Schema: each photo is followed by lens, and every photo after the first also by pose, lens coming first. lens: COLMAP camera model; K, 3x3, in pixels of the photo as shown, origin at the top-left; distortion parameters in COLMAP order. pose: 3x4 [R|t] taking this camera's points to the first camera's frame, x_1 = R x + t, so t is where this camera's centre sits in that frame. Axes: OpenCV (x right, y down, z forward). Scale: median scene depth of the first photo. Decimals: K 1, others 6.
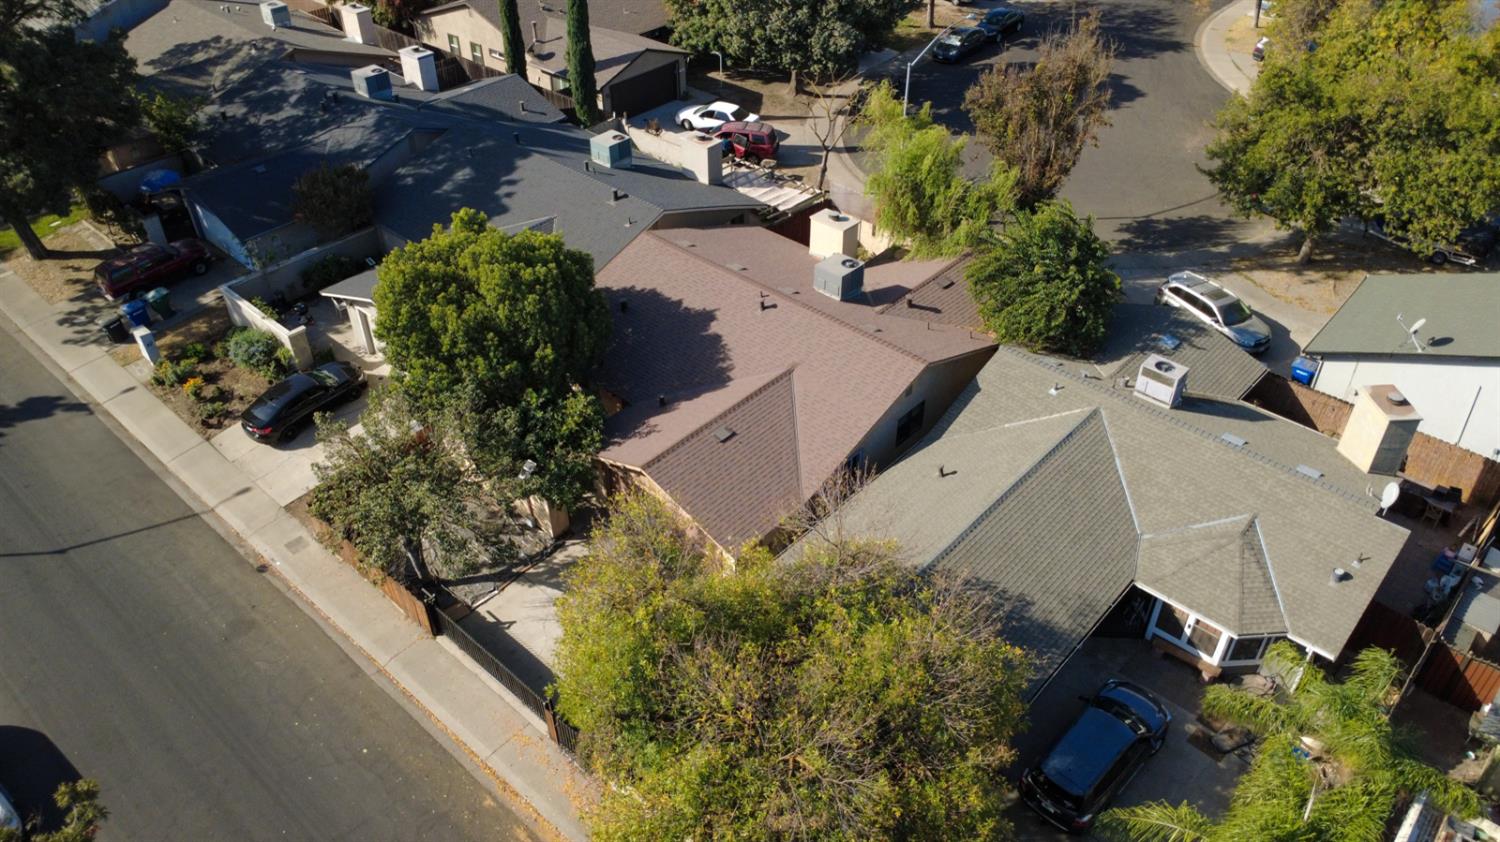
lens RADIAL K [[1096.8, 0, 749.5], [0, 1096.8, 417.5], [0, 0, 1]] dist [-0.002785, 0.004462]
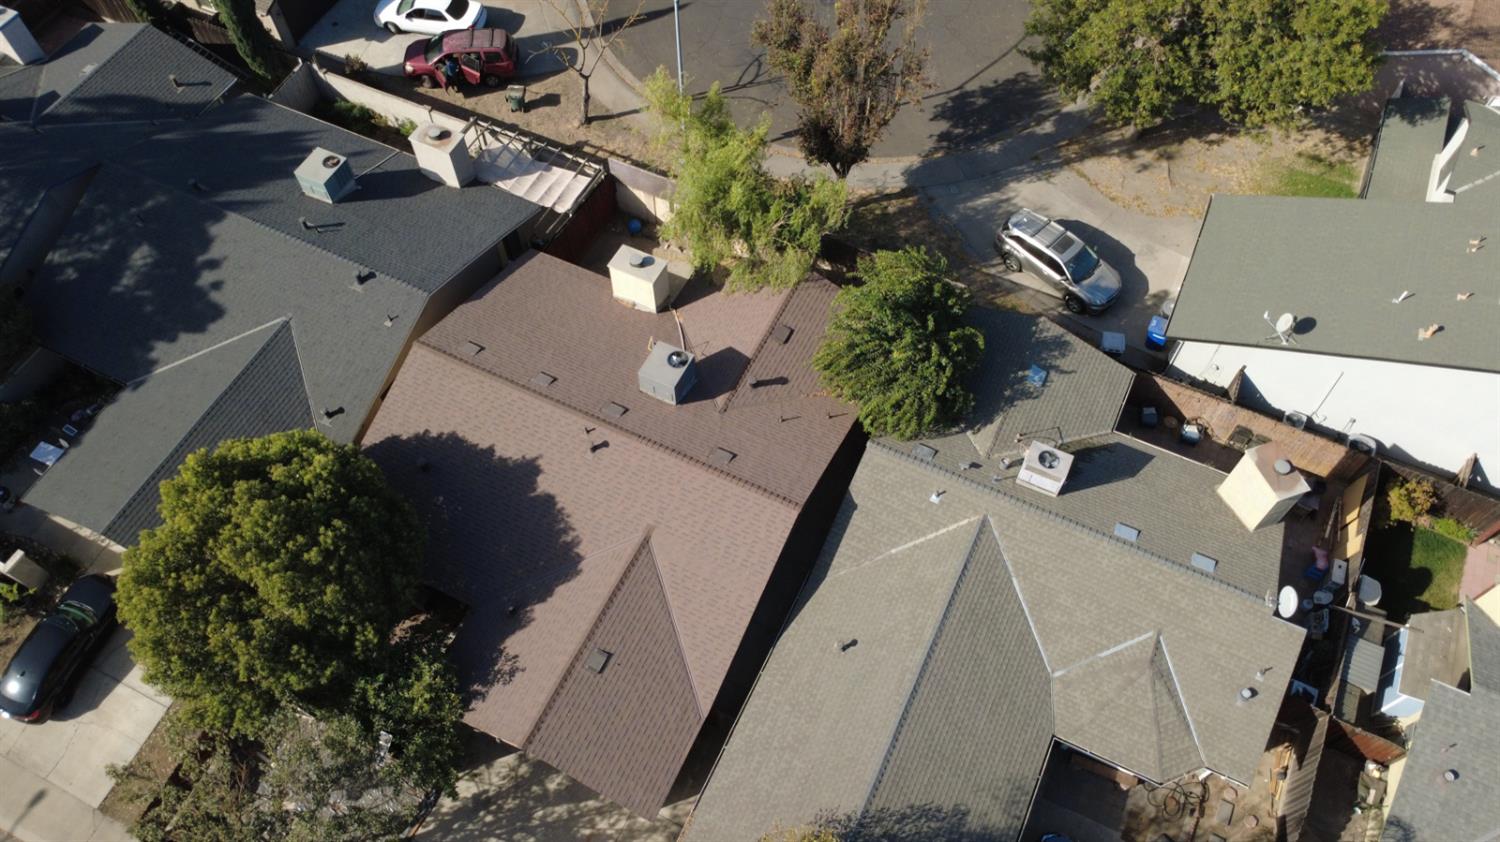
lens RADIAL K [[1097.9, 0, 750.0], [0, 1097.9, 421.0], [0, 0, 1]] dist [0.003058, -0.003347]
pose [[0.959320, -0.240239, 0.148289, 0.007048], [0.170665, 0.911895, 0.373256, -0.379806], [-0.224895, -0.332765, 0.915800, 0.181832]]
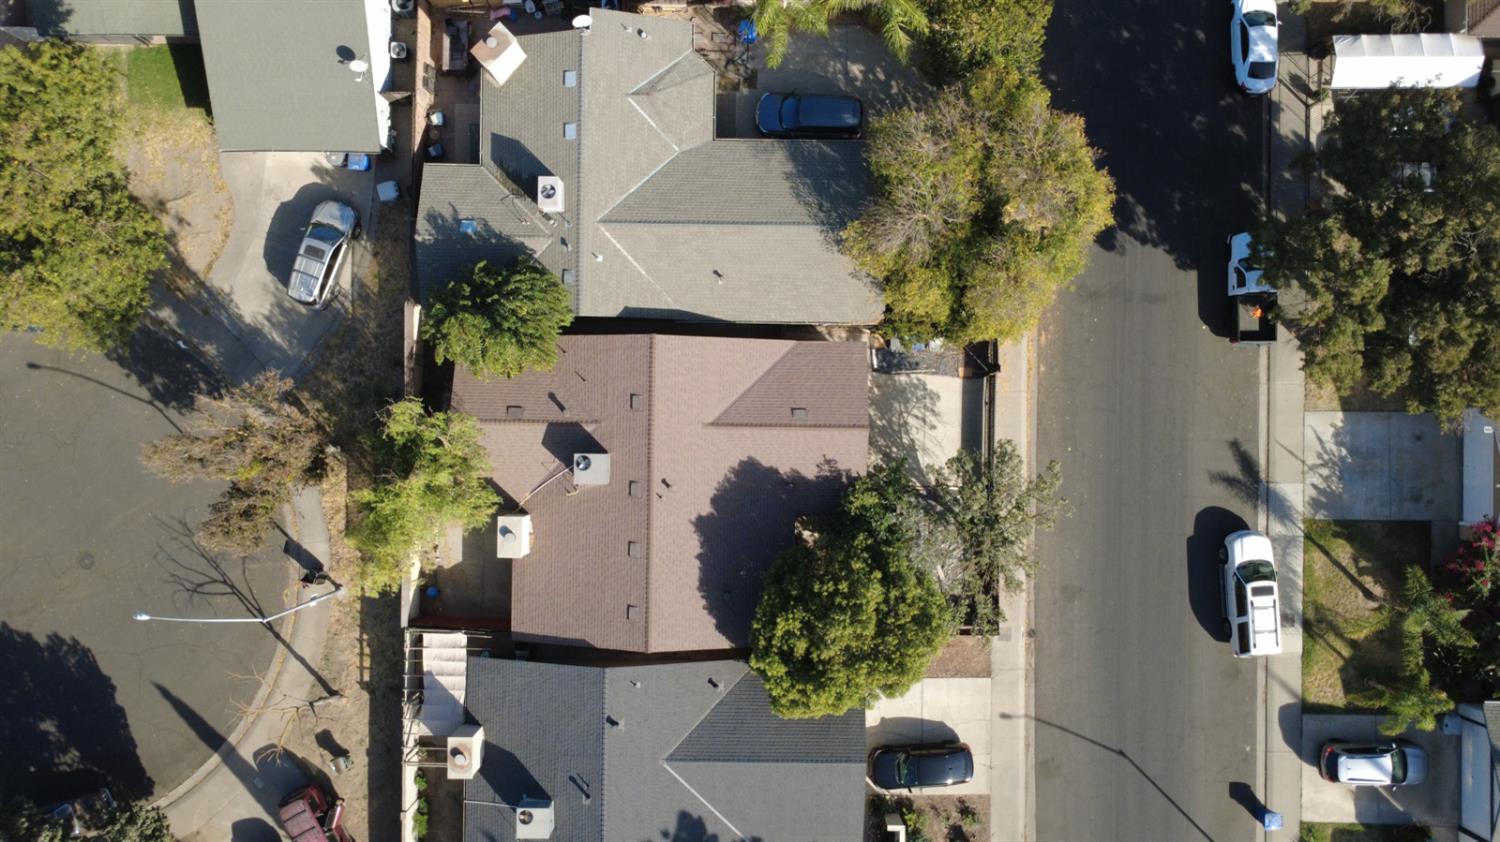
lens RADIAL K [[1105.4, 0, 769.8], [0, 1105.4, 413.1], [0, 0, 1]] dist [-0.003332, -0.004002]
pose [[-0.661723, -0.749712, 0.007446, -0.006714], [0.456409, -0.394924, 0.797324, -0.895636], [-0.594823, 0.531006, 0.603506, 0.146587]]
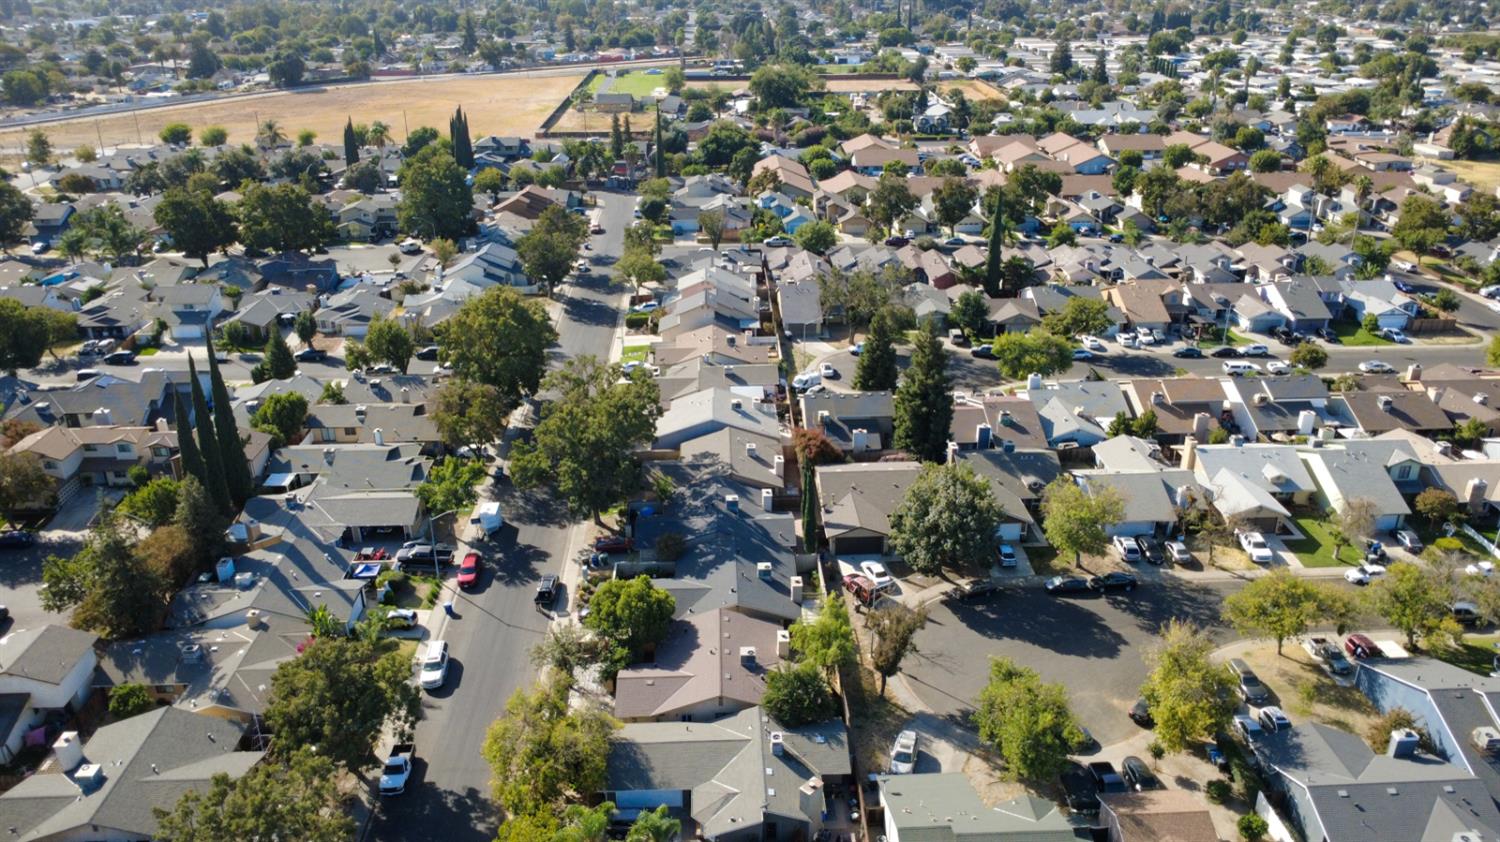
lens RADIAL K [[1093.7, 0, 750.0], [0, 1093.7, 421.0], [0, 0, 1]] dist [-0.003484, 0.001790]
pose [[0.698424, 0.290655, -0.654005, 1.466031], [-0.437590, 0.896533, -0.068870, -0.413241], [0.566320, 0.334287, 0.753348, -0.983640]]
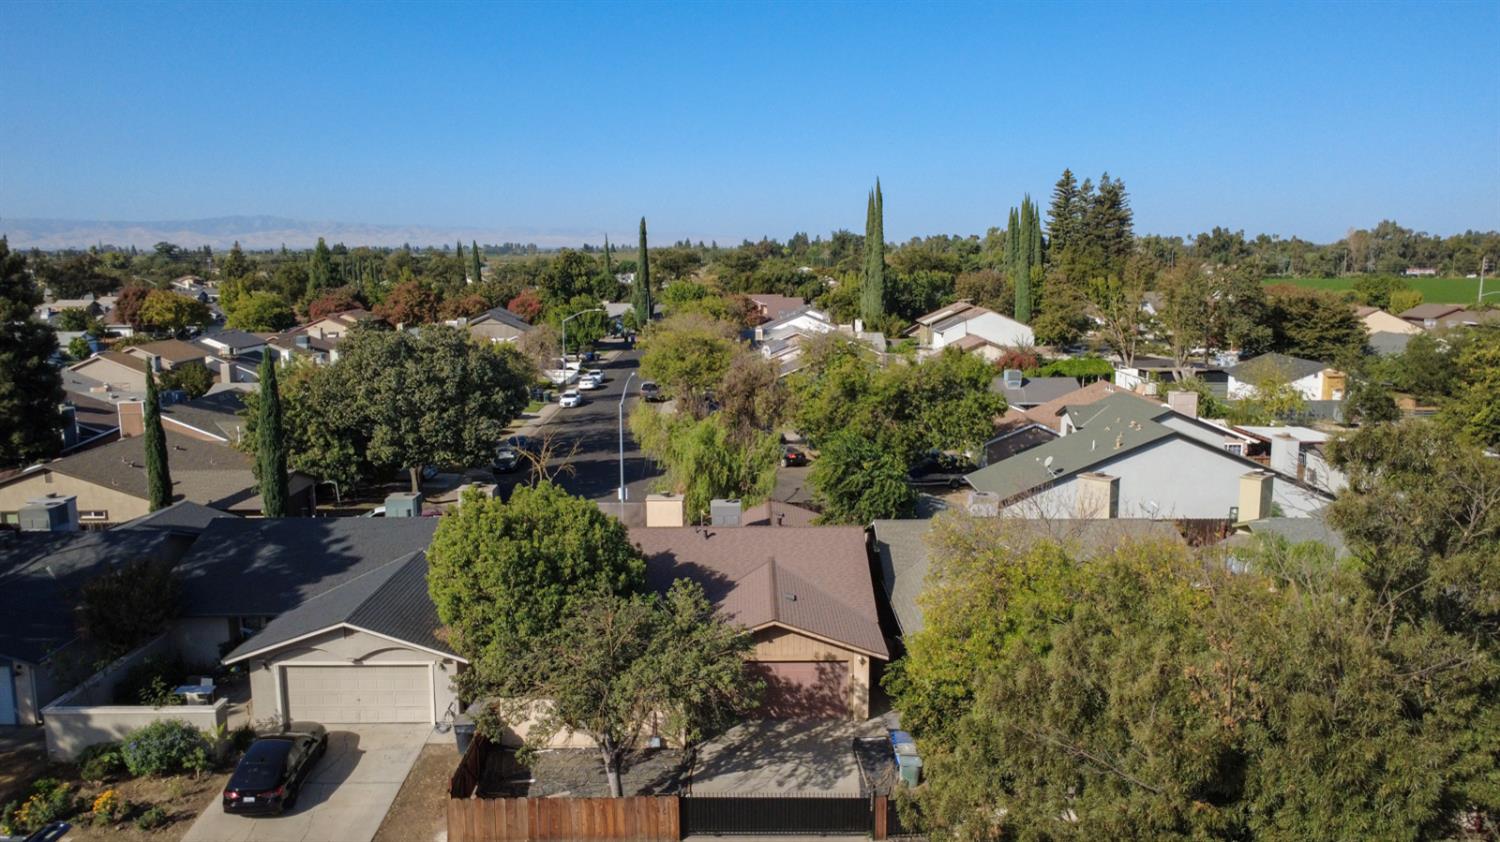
lens RADIAL K [[1096.8, 0, 749.5], [0, 1096.8, 417.5], [0, 0, 1]] dist [-0.002785, 0.004462]
pose [[0.740560, -0.102672, 0.664101, -0.645411], [0.411119, 0.850954, -0.326892, 0.172740], [-0.531557, 0.515107, 0.672393, 0.121411]]
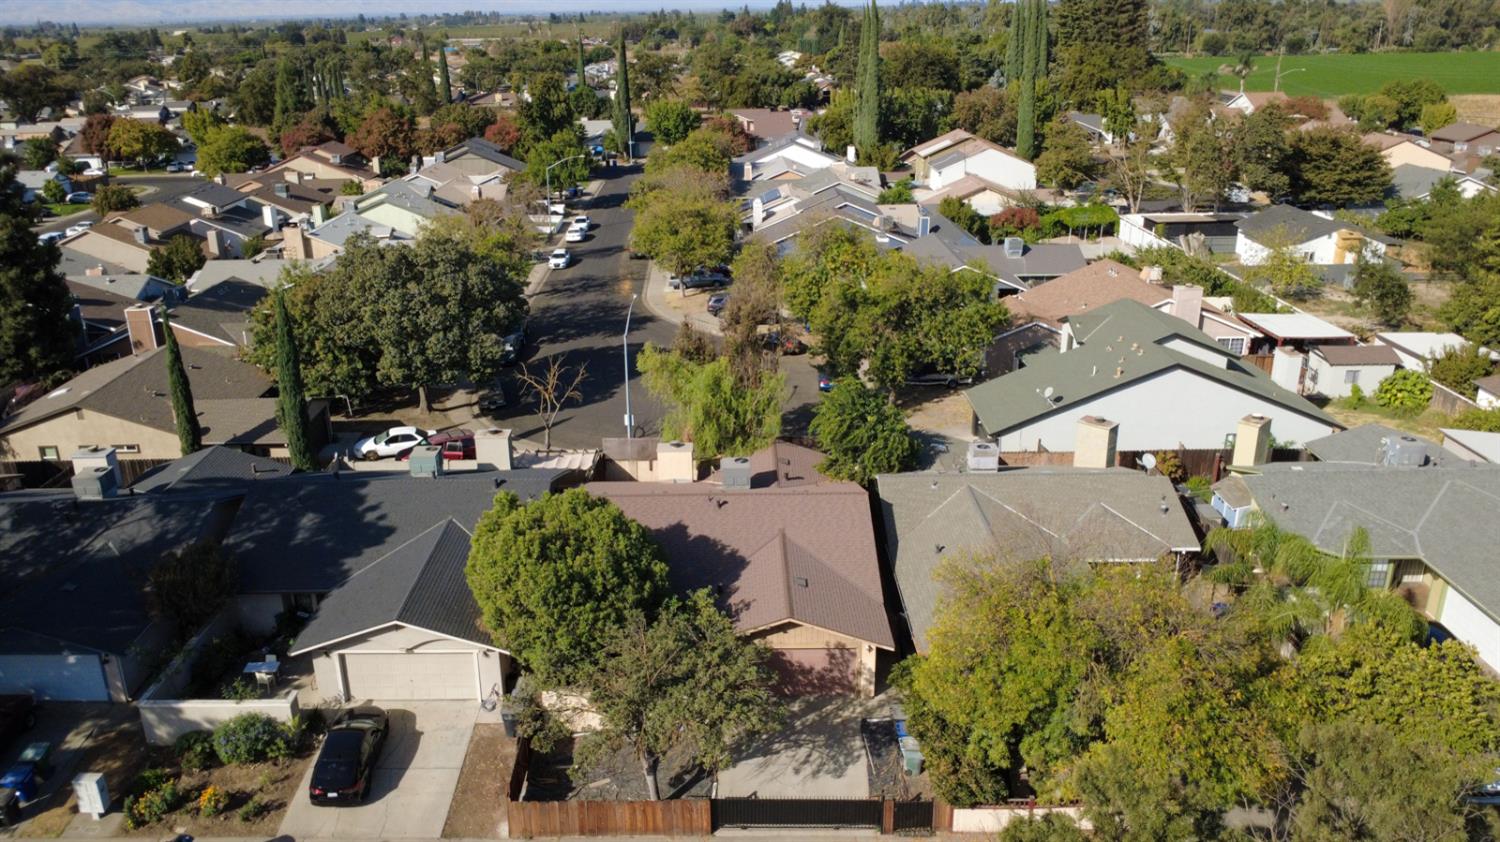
lens RADIAL K [[1125.4, 0, 697.1], [0, 1125.4, 424.5], [0, 0, 1]] dist [-0.001973, 0.001926]
pose [[0.757252, -0.238910, 0.607858, -0.677287], [0.413366, 0.895885, -0.162845, 0.011253], [-0.505665, 0.374583, 0.777168, 0.006586]]
